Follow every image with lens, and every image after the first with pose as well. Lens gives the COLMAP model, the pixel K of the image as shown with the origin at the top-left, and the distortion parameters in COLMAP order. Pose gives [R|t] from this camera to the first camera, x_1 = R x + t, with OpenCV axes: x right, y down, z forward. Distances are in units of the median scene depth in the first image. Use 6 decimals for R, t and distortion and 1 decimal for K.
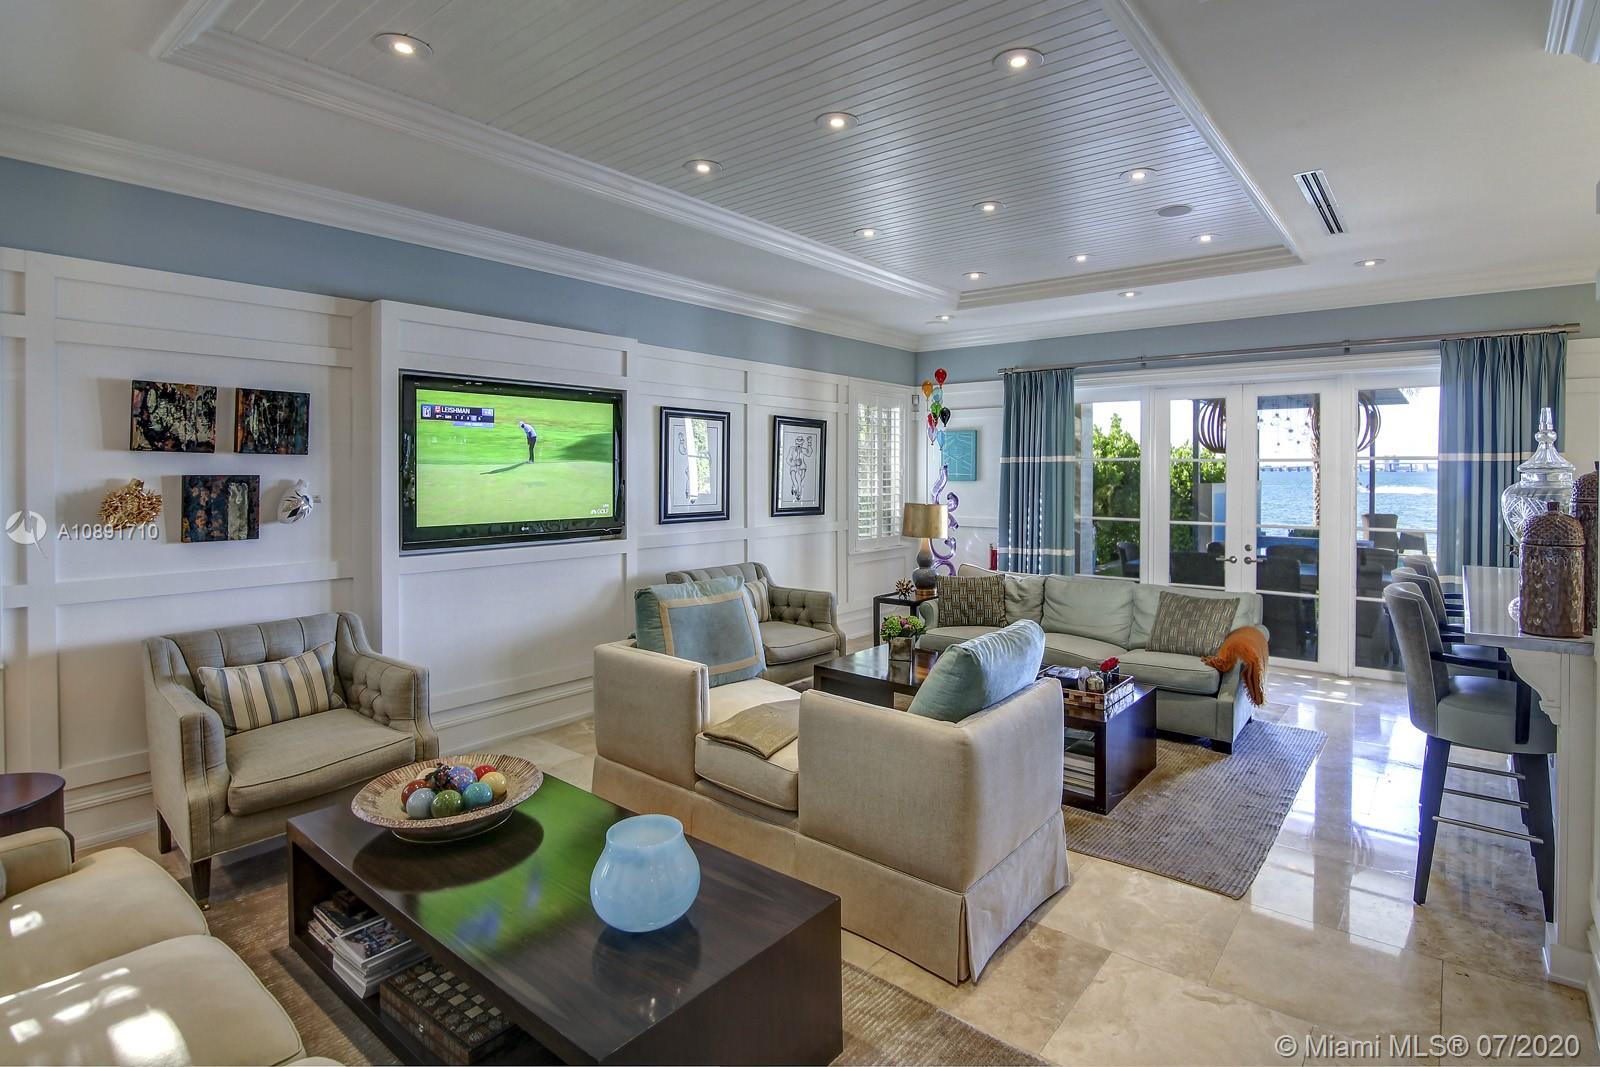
lens RADIAL K [[810.2, 0, 798.5], [0, 810.2, 489.0], [0, 0, 1]] dist [-0.035068, -0.000250]
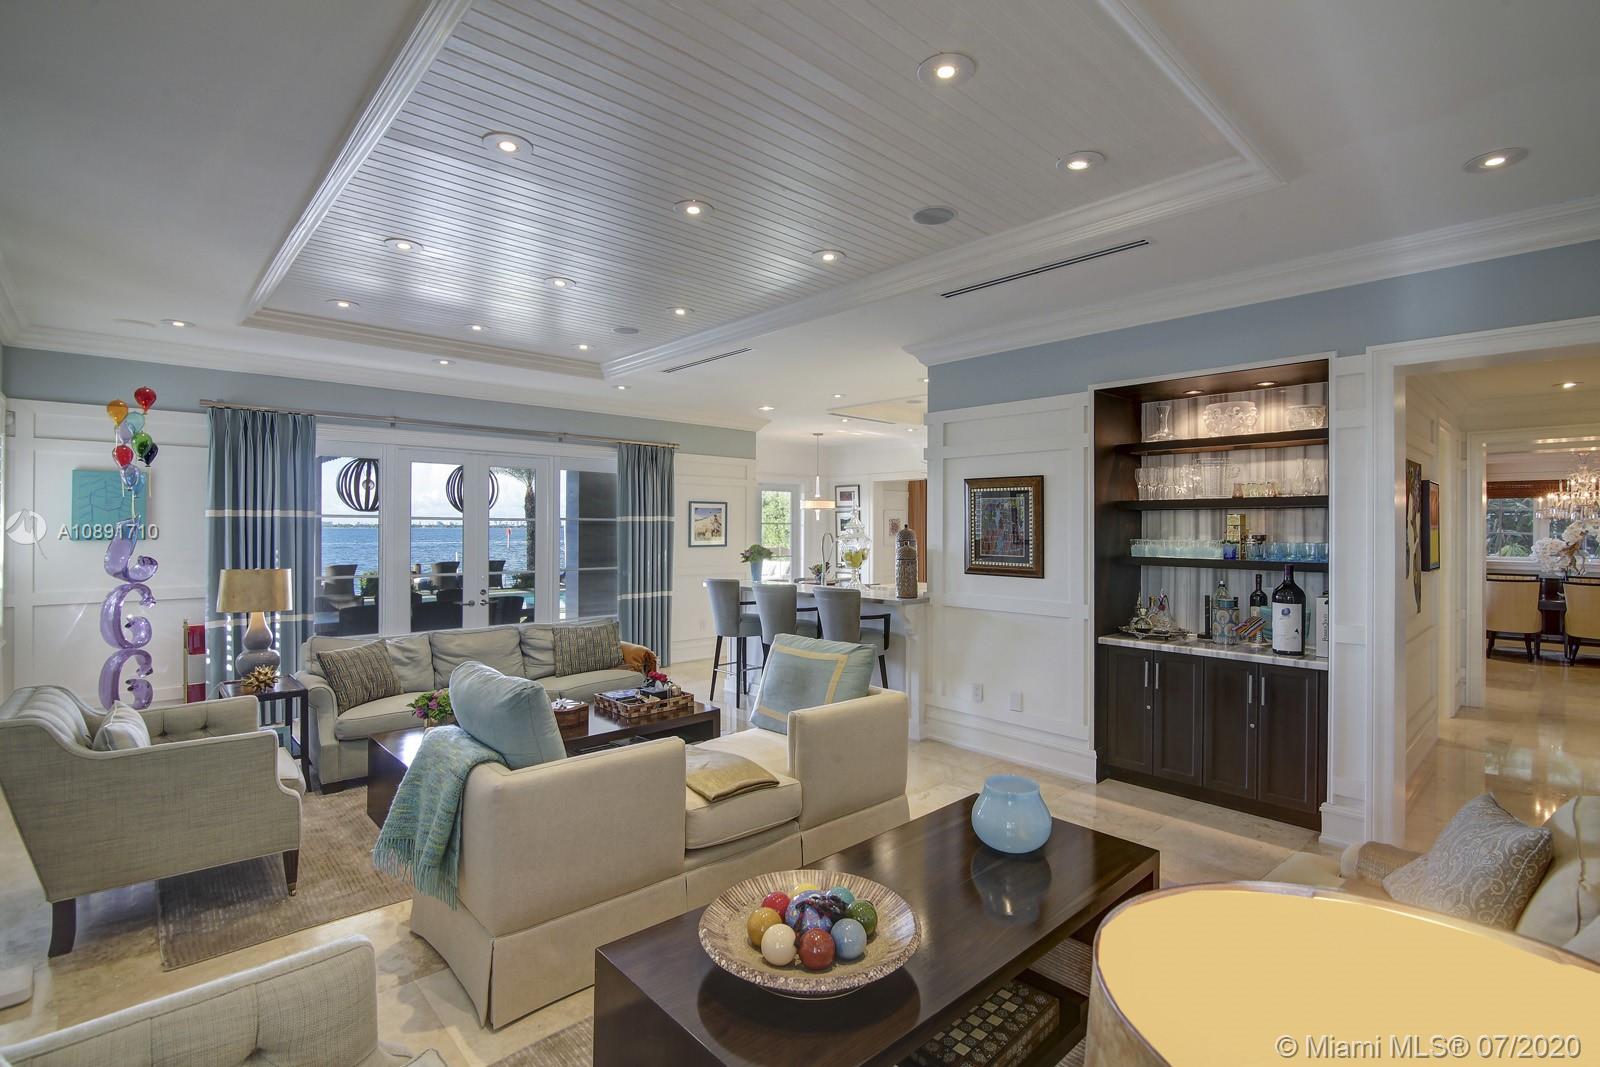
lens RADIAL K [[748.1, 0, 817.2], [0, 748.1, 545.2], [0, 0, 1]] dist [-0.028223, -0.000143]
pose [[0.118072, -0.020203, 0.992800, -0.481402], [0.019278, 0.999651, 0.018050, -0.006594], [-0.992818, 0.017008, 0.118420, 0.372034]]
